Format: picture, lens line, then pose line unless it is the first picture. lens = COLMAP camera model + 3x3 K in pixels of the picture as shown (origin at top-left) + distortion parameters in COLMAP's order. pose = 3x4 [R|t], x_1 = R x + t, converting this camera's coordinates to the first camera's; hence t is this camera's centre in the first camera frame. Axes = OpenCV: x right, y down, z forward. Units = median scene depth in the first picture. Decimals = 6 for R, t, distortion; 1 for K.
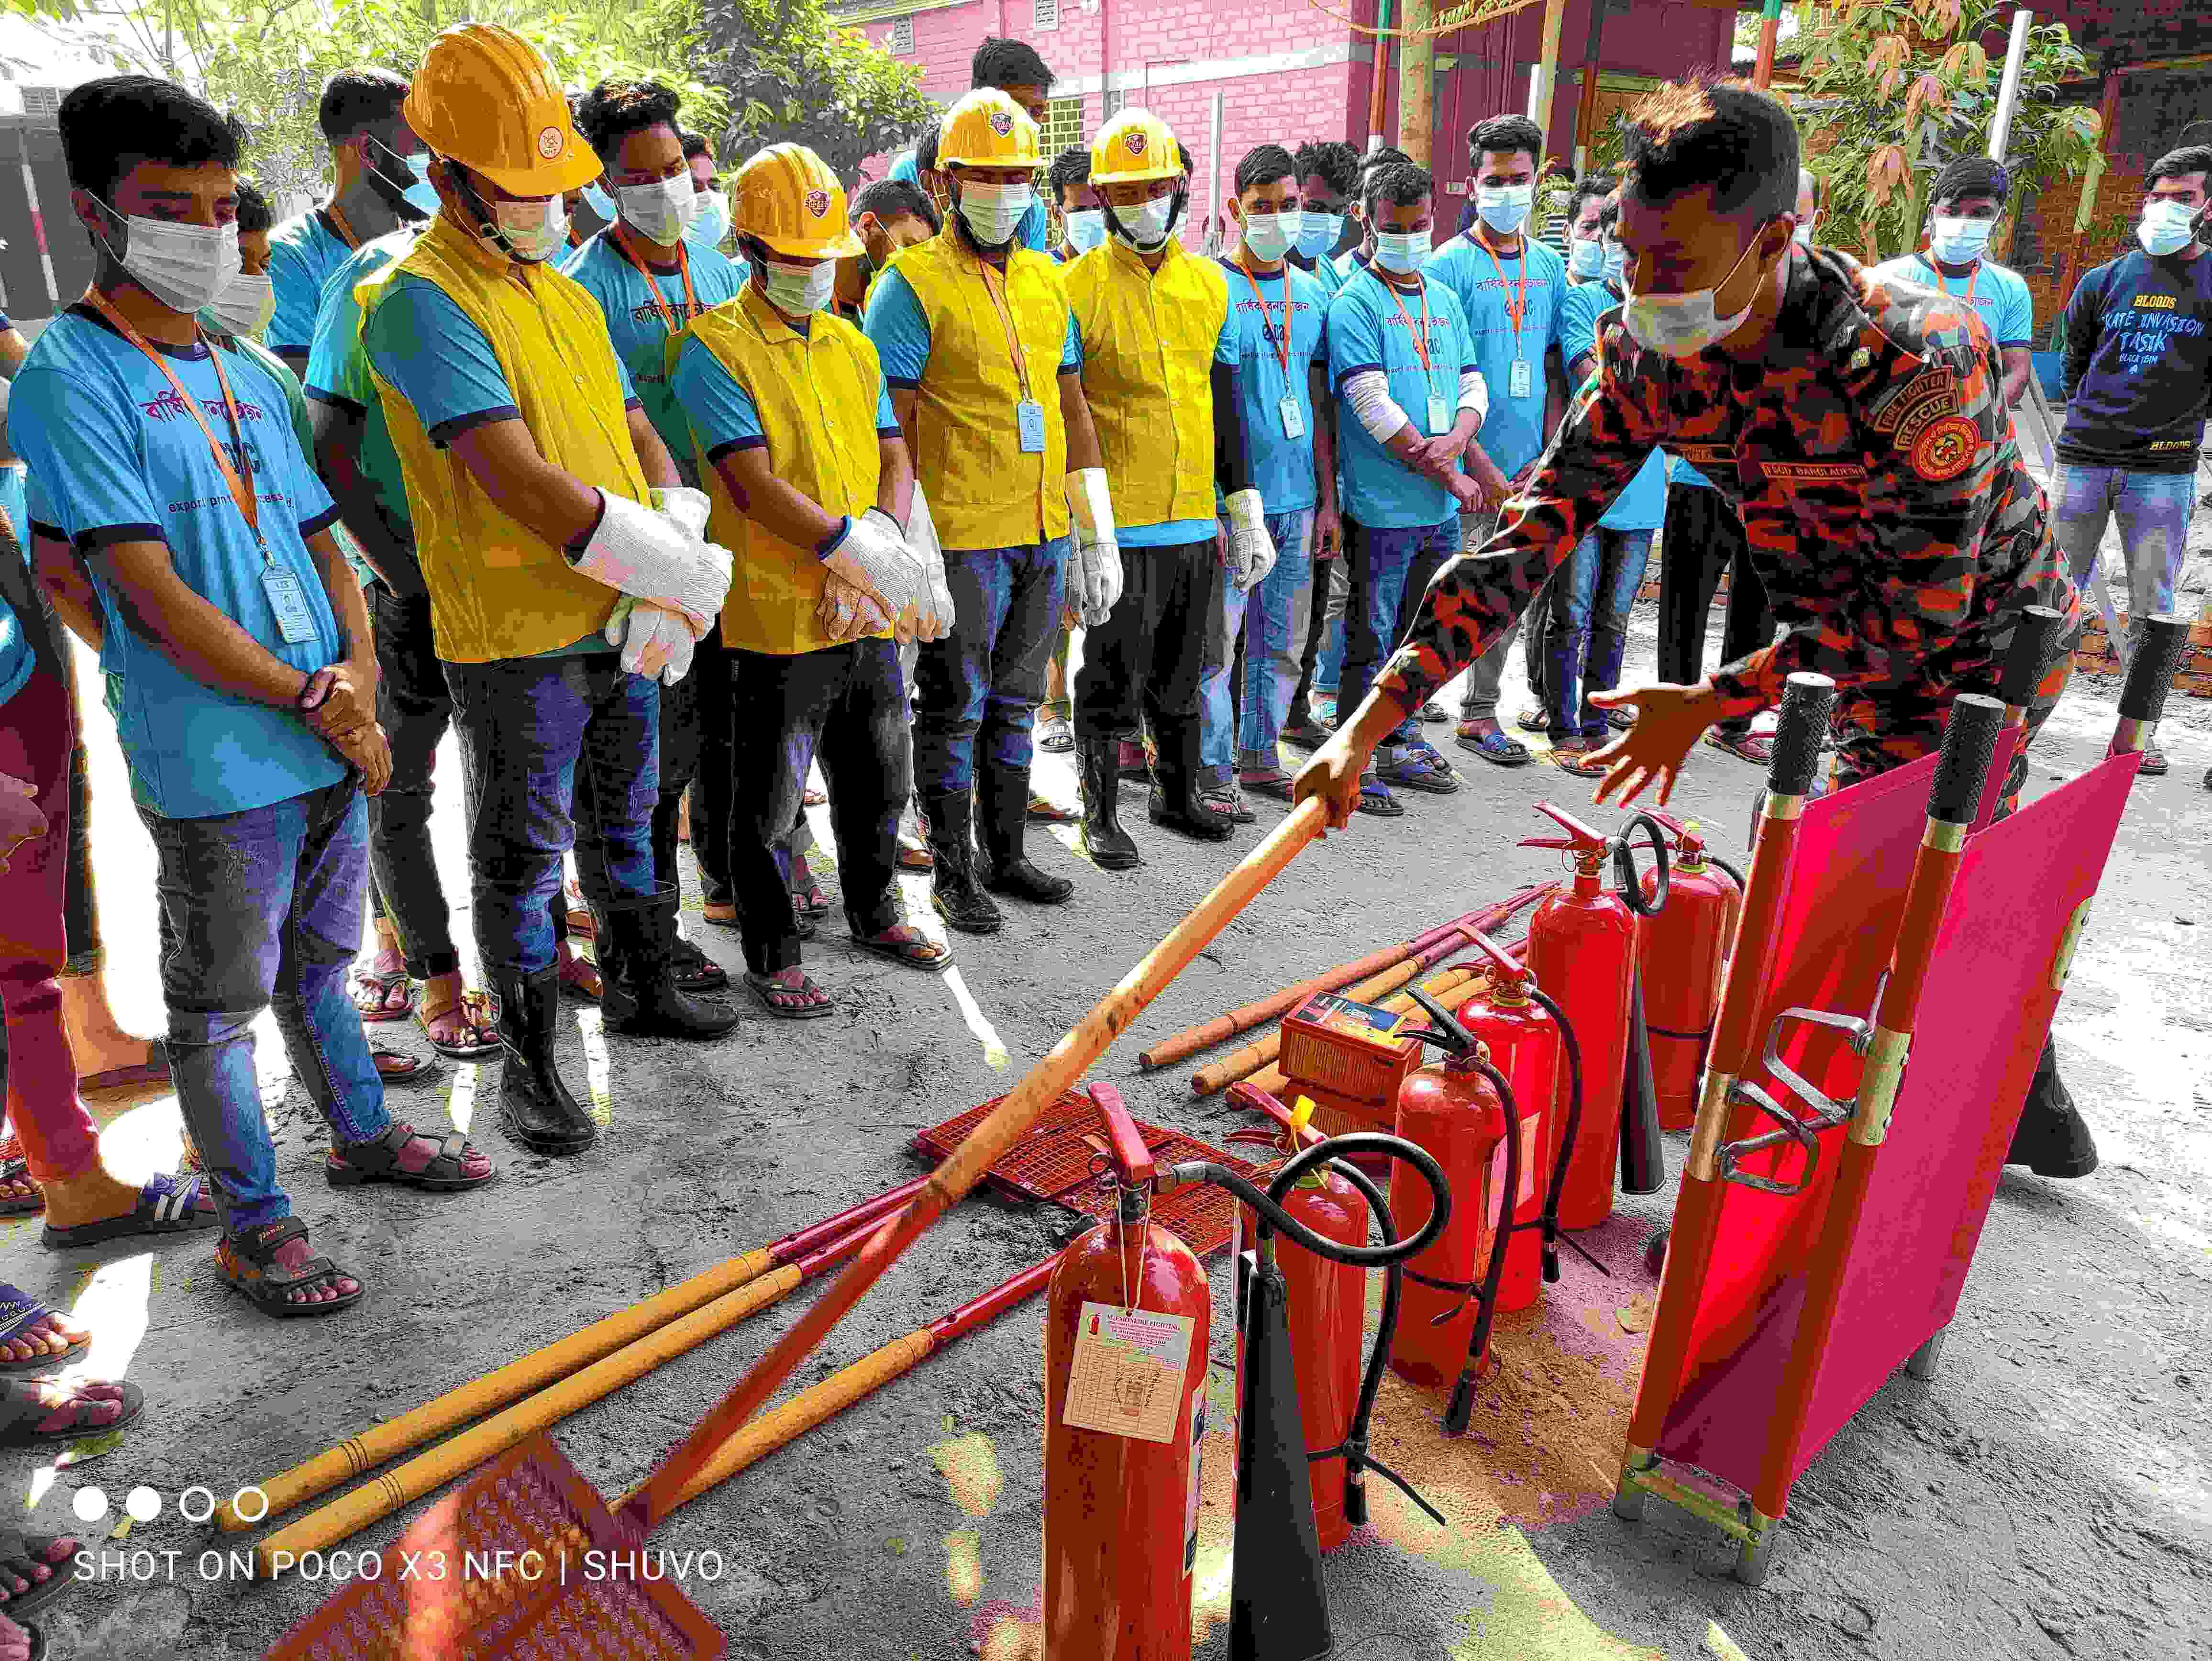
lens RADIAL K [[1732.7, 0, 1096.8], [0, 1732.7, 771.4], [0, 0, 1]] dist [0.119315, -0.099522]
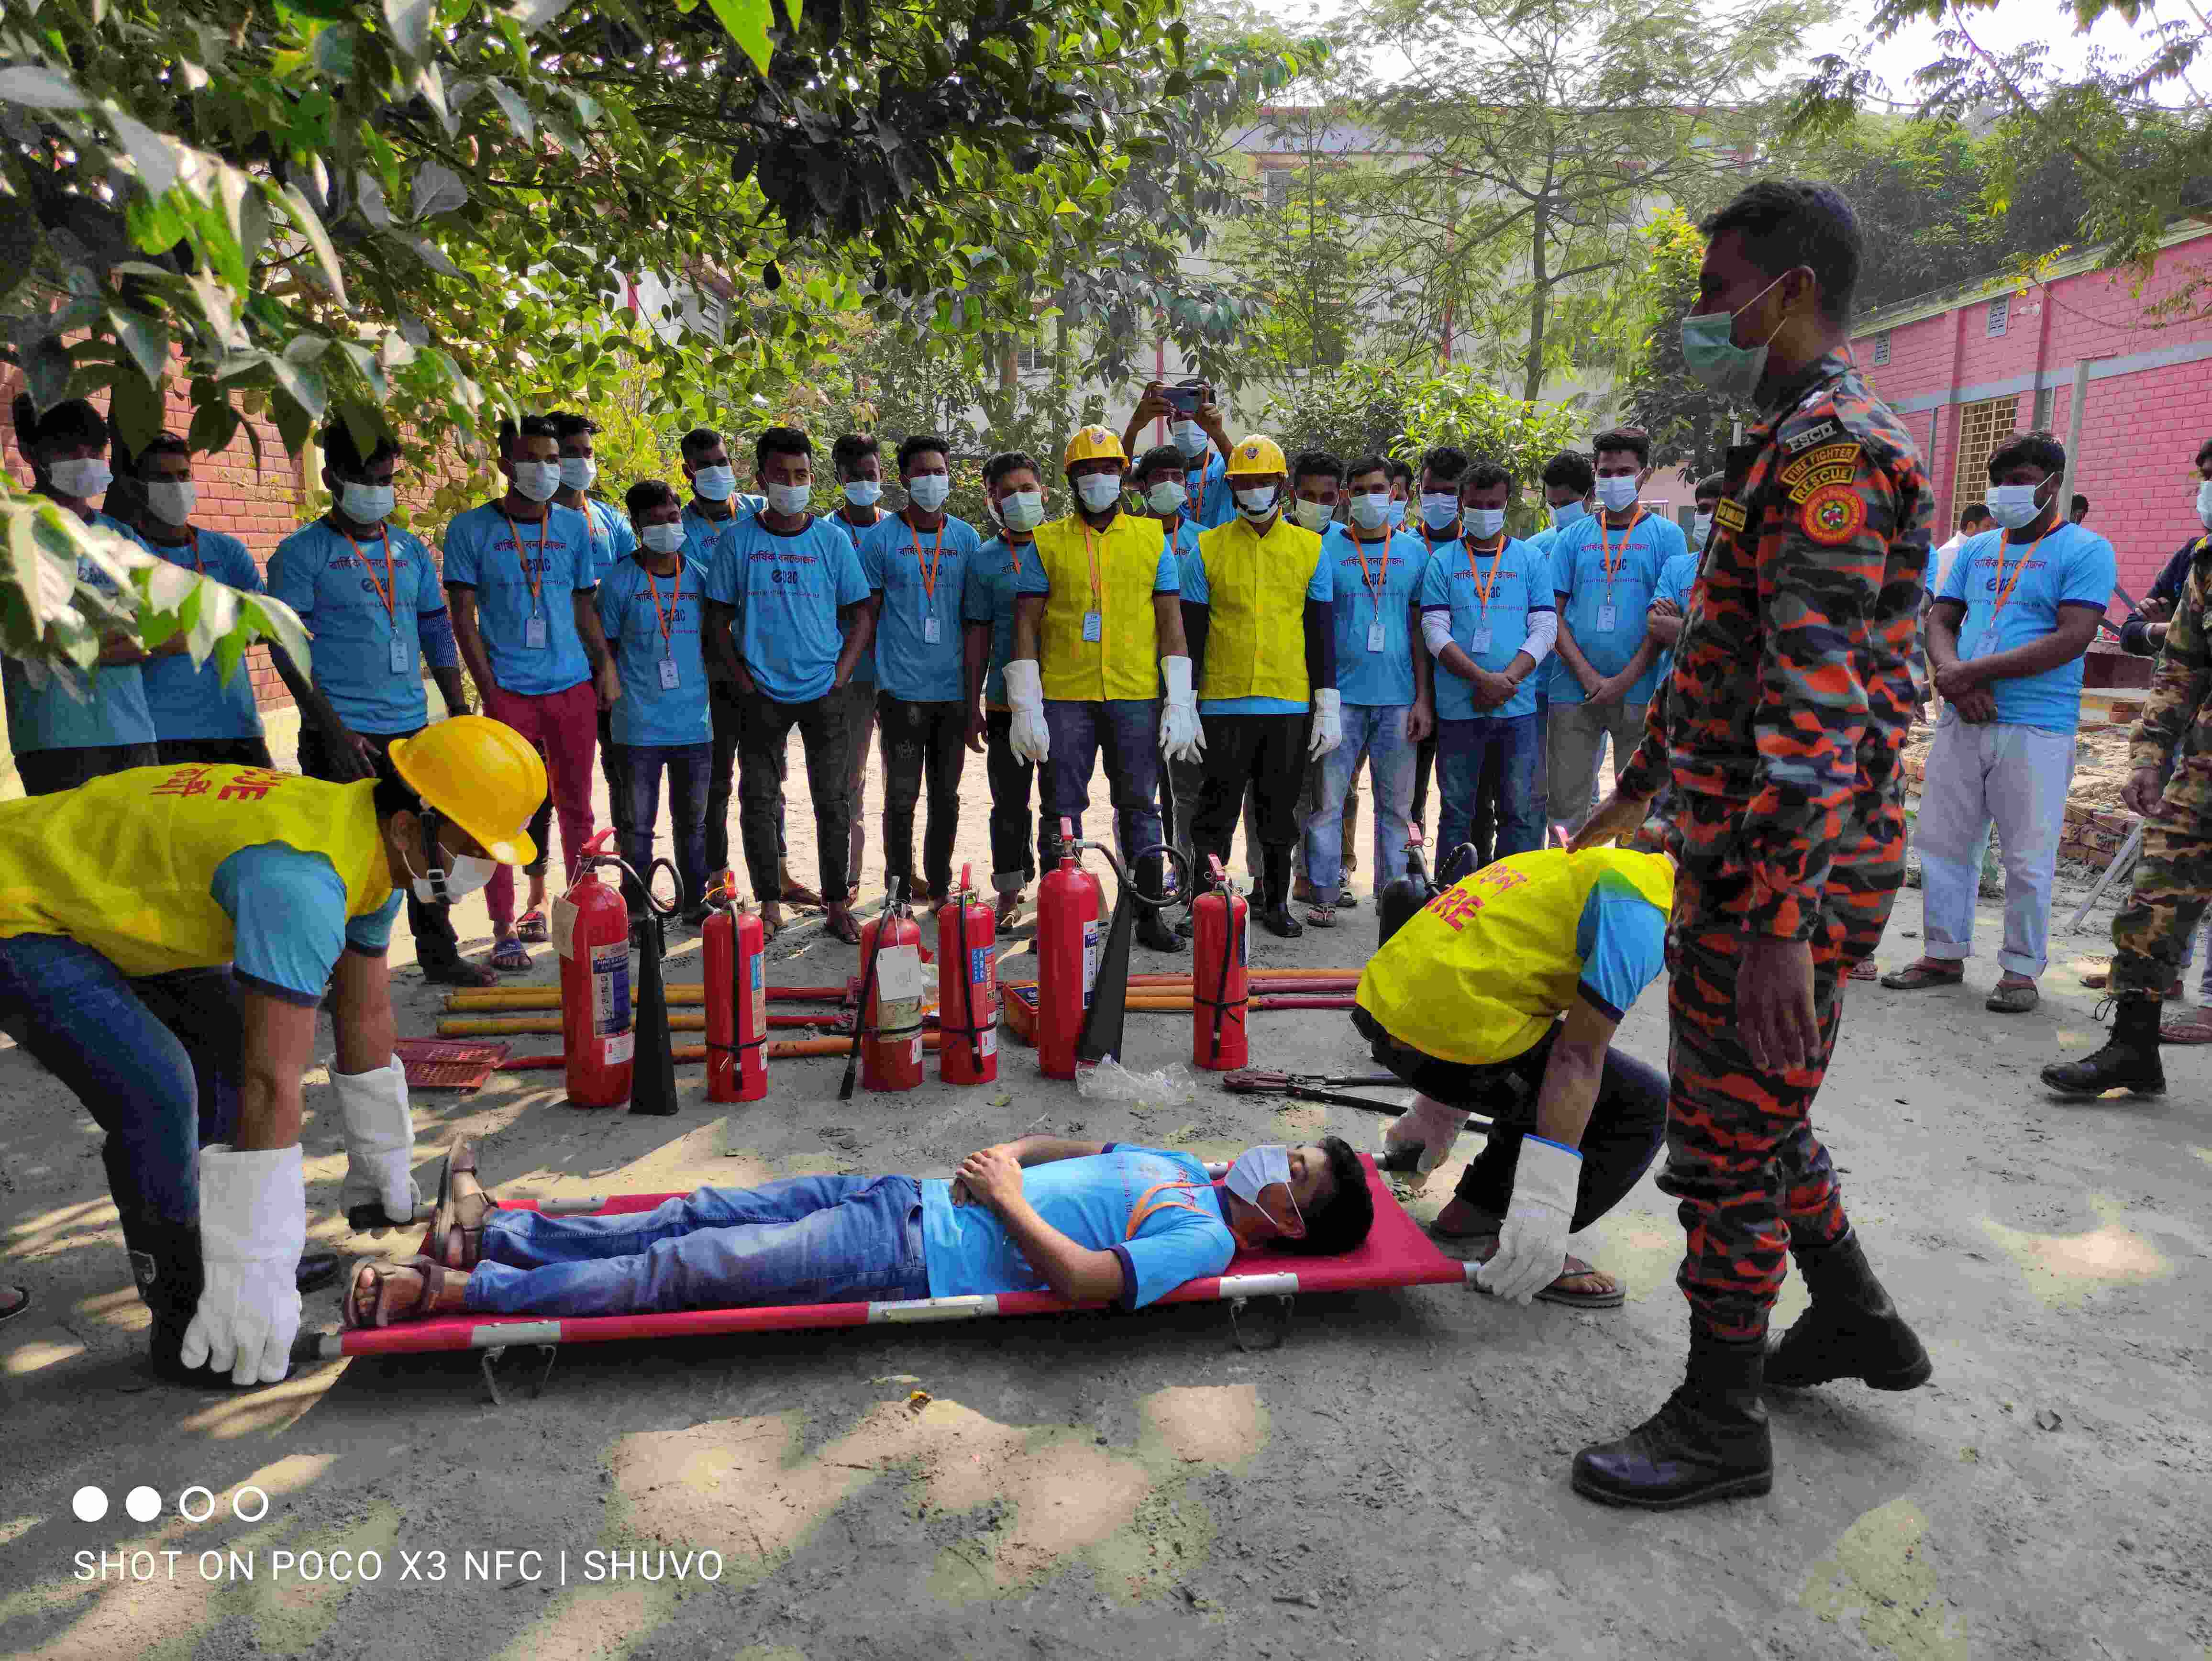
lens RADIAL K [[1728.1, 0, 1110.0], [0, 1728.1, 748.1], [0, 0, 1]] dist [0.077531, -0.034431]
pose [[0.778266, 0.078300, -0.623034, 0.781159], [-0.186859, 0.976125, -0.110741, 0.067228], [0.599489, 0.202605, 0.774316, -0.152865]]
